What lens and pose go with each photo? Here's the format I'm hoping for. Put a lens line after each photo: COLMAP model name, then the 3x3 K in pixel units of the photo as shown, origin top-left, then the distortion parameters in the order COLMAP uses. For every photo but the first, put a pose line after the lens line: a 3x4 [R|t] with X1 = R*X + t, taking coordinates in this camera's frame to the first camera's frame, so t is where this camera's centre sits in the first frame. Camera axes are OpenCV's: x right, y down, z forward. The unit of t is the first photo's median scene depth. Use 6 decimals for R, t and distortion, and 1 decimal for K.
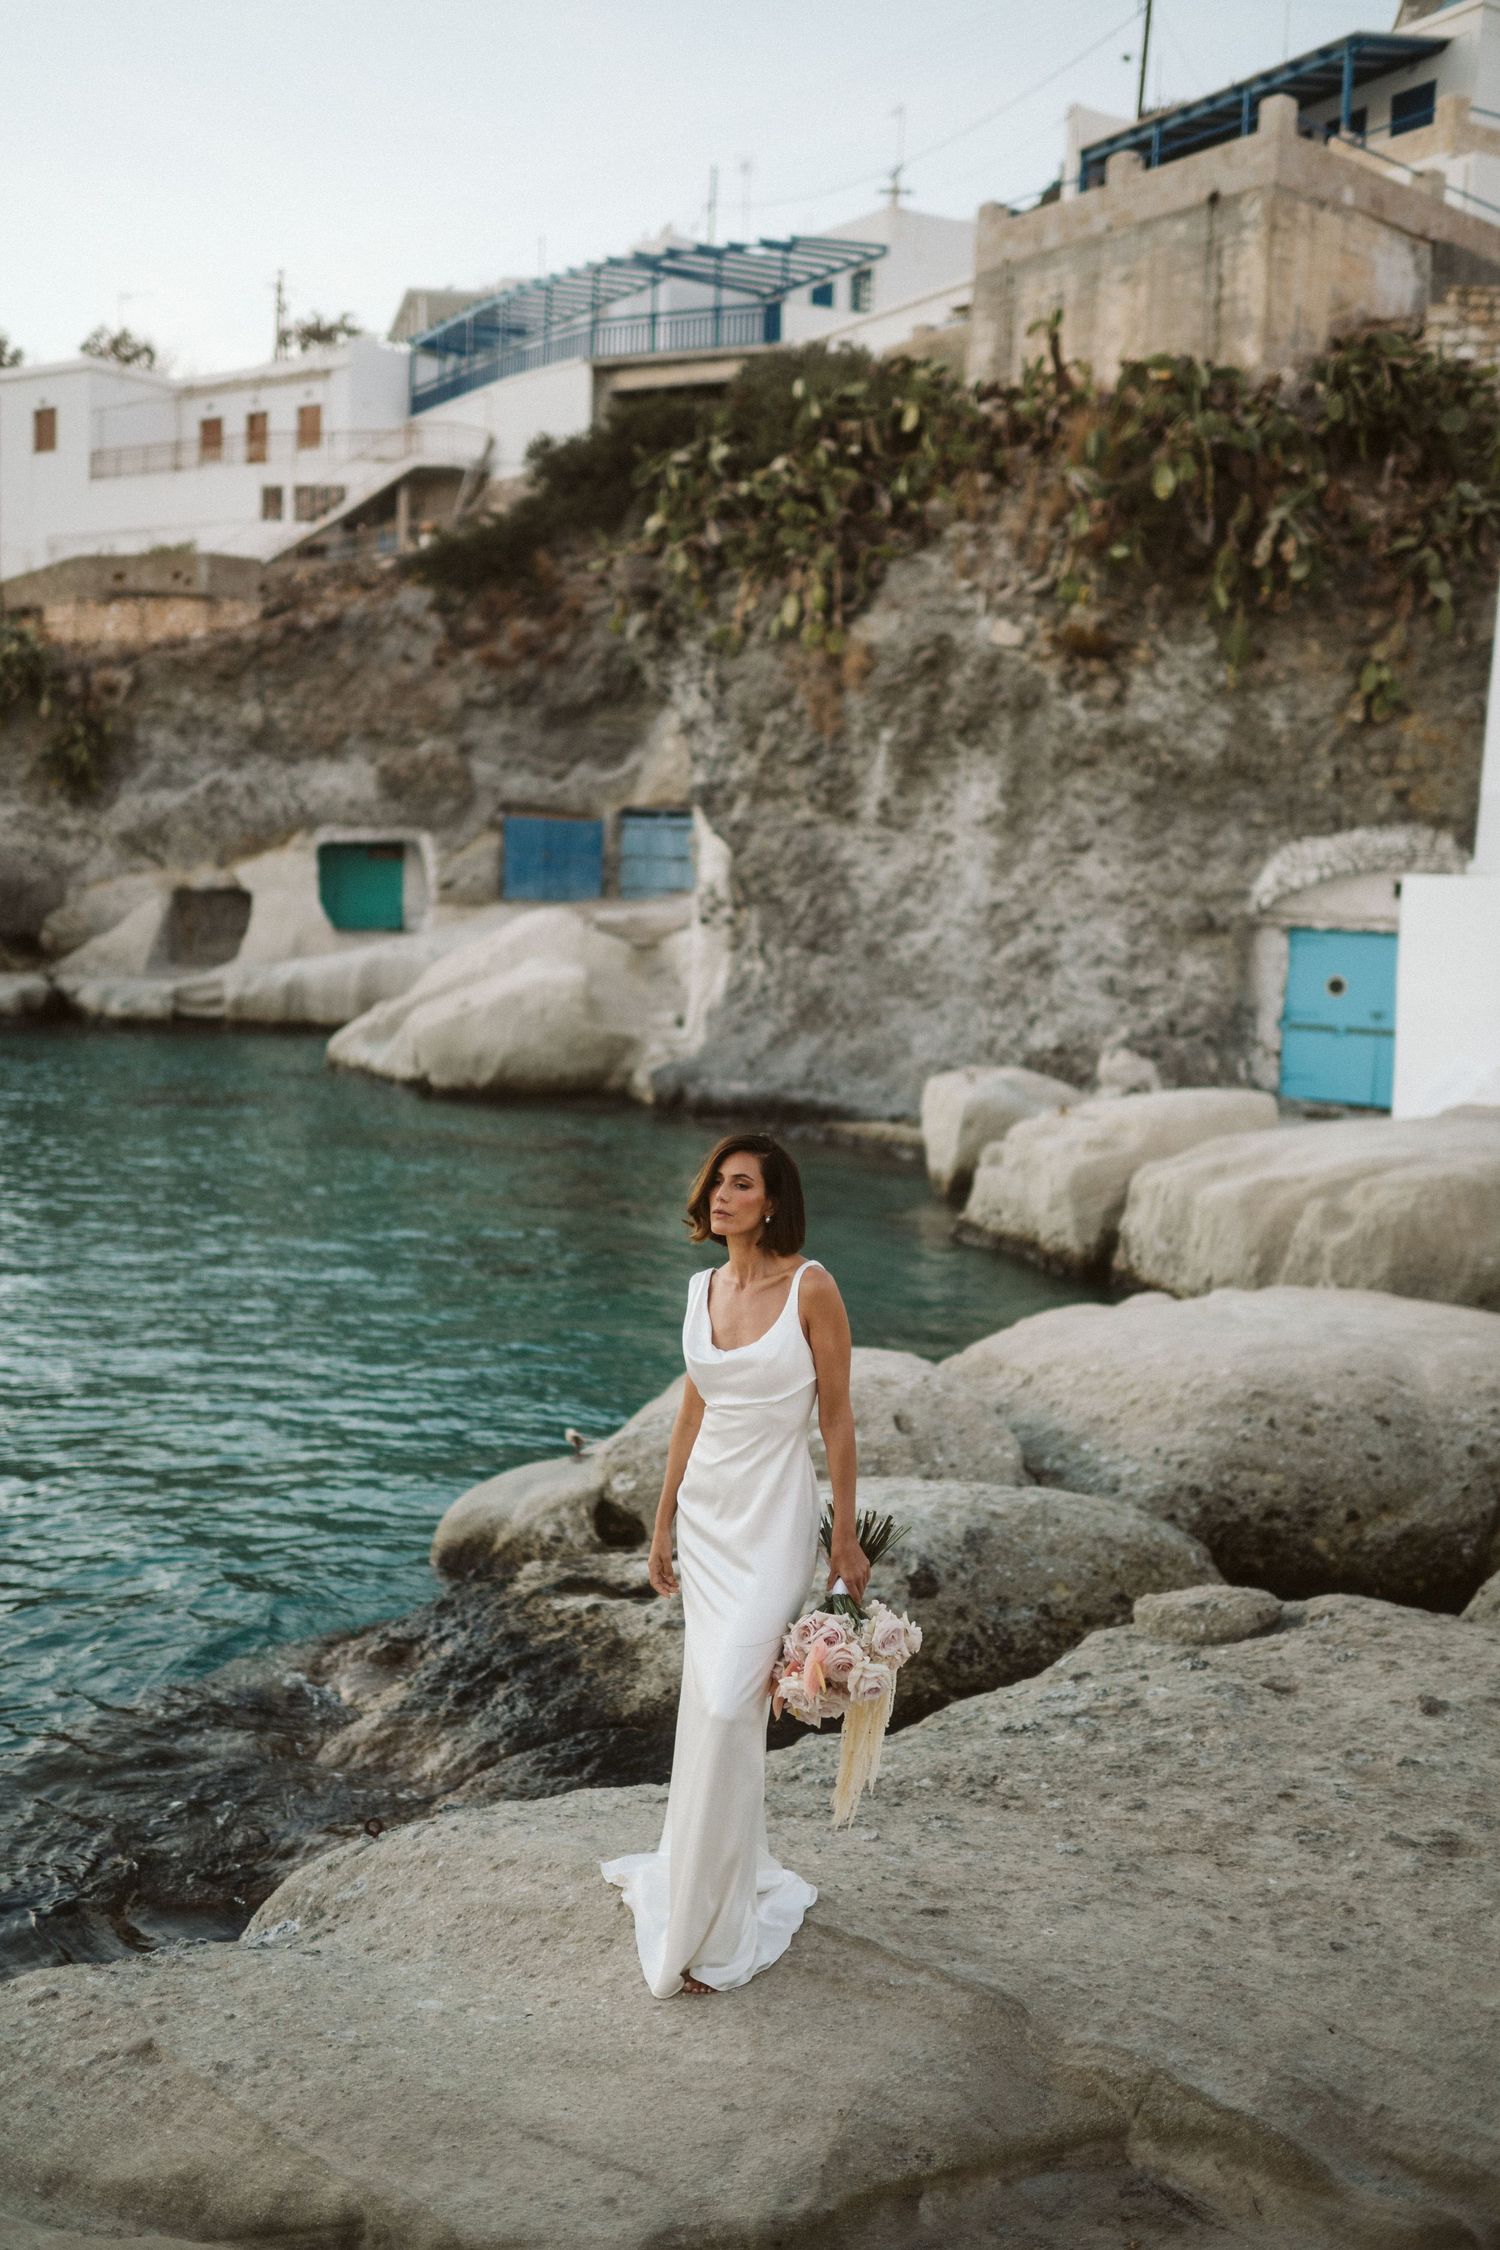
lens RADIAL K [[2925.9, 0, 752.8], [0, 2925.9, 1164.0], [0, 0, 1]] dist [0.009361, -0.009463]
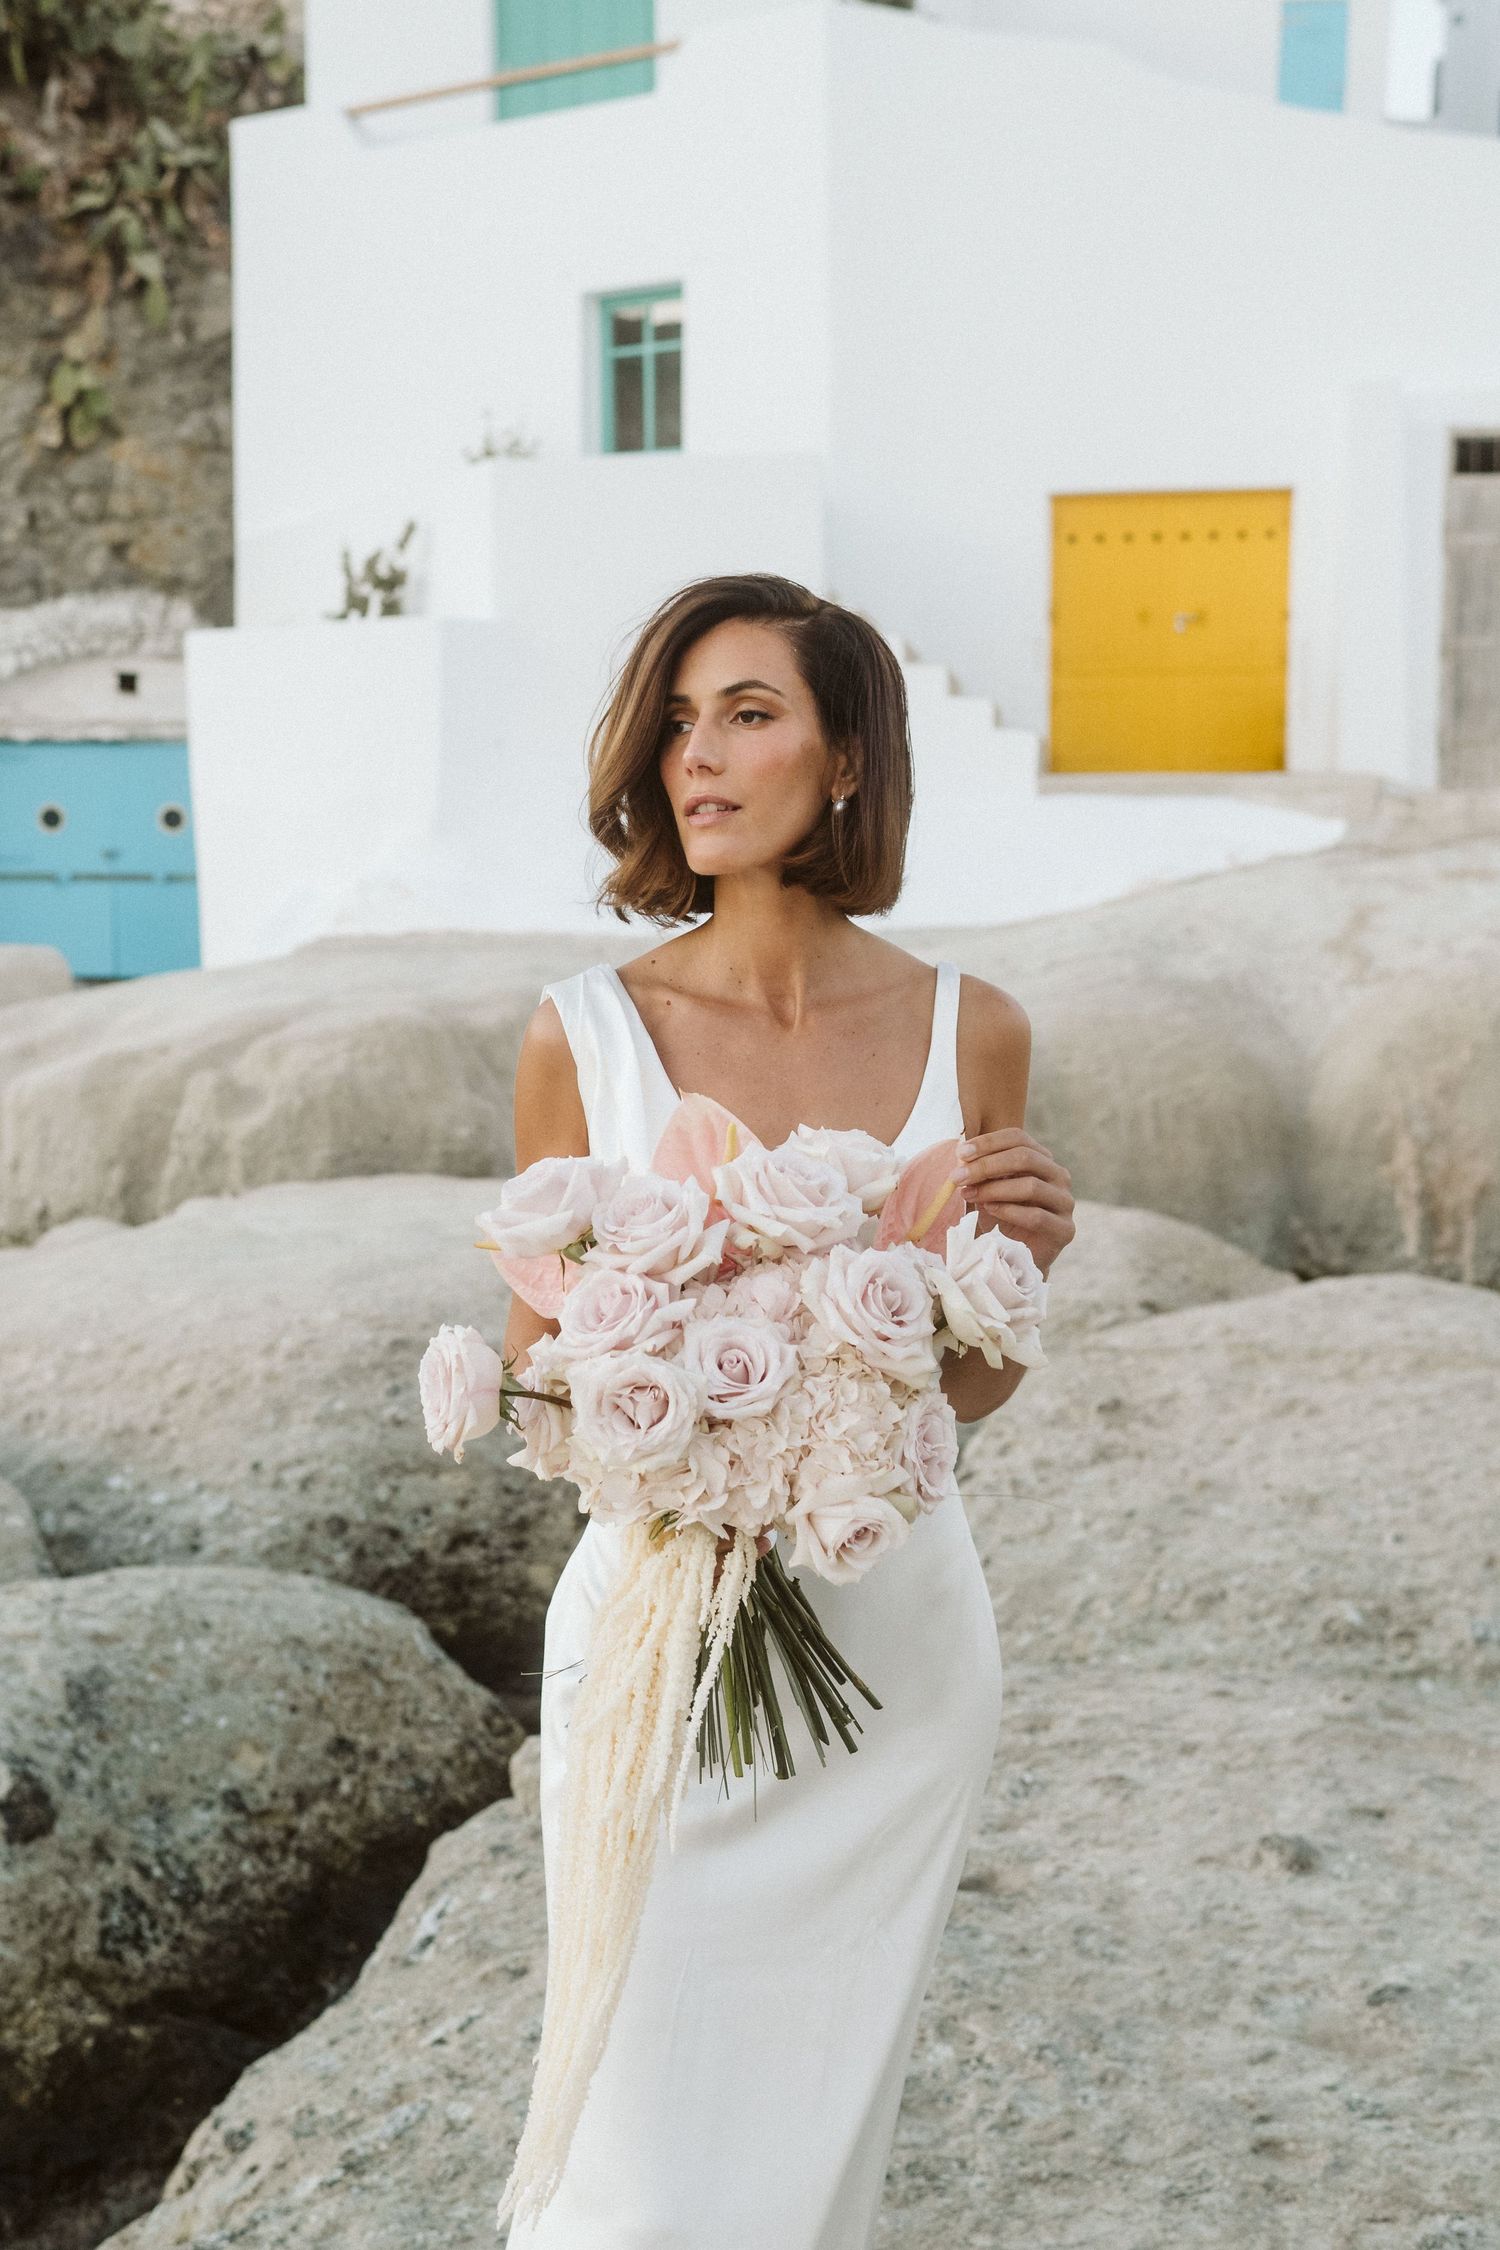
lens RADIAL K [[2925.9, 0, 752.8], [0, 2925.9, 1164.0], [0, 0, 1]] dist [0.009361, -0.009463]
pose [[0.845926, -0.113257, 0.521136, -0.055325], [0.110324, 0.993215, 0.036772, 0.022221], [-0.521765, 0.026387, 0.852681, 0.355974]]
